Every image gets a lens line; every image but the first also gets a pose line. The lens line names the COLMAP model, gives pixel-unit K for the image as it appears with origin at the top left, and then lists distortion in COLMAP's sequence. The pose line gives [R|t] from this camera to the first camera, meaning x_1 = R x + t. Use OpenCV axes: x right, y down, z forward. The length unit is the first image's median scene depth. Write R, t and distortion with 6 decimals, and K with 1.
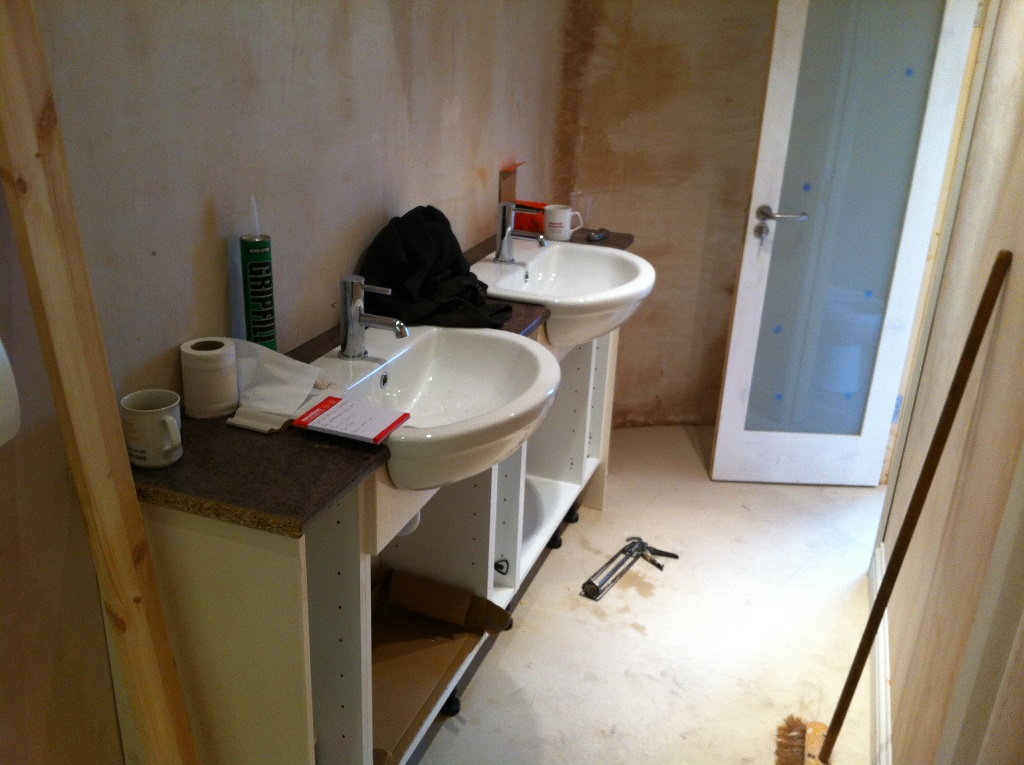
lens RADIAL K [[970.1, 0, 512.0], [0, 970.1, 382.5], [0, 0, 1]] dist [0.054147, -0.004871]
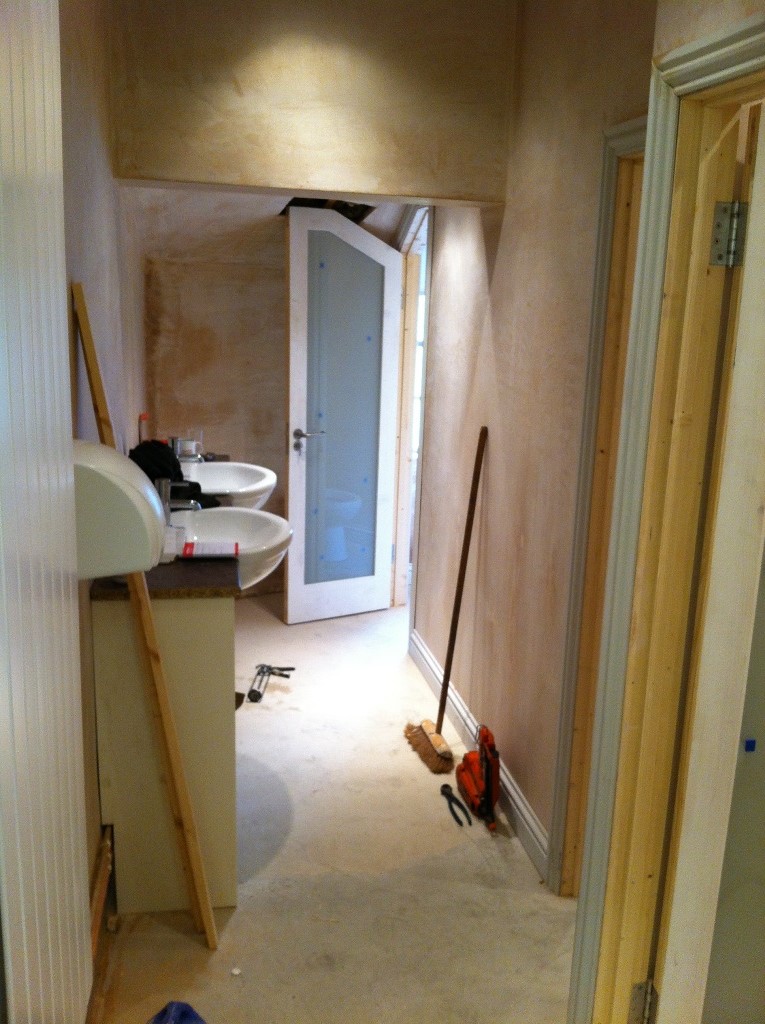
lens RADIAL K [[970.1, 0, 382.5], [0, 970.1, 512.0], [0, 0, 1]] dist [0.054147, -0.004871]
pose [[0.867072, -0.135229, 0.479479, -0.357040], [0.194566, 0.977938, -0.076033, 0.081159], [-0.458619, 0.159216, 0.874253, -0.341736]]
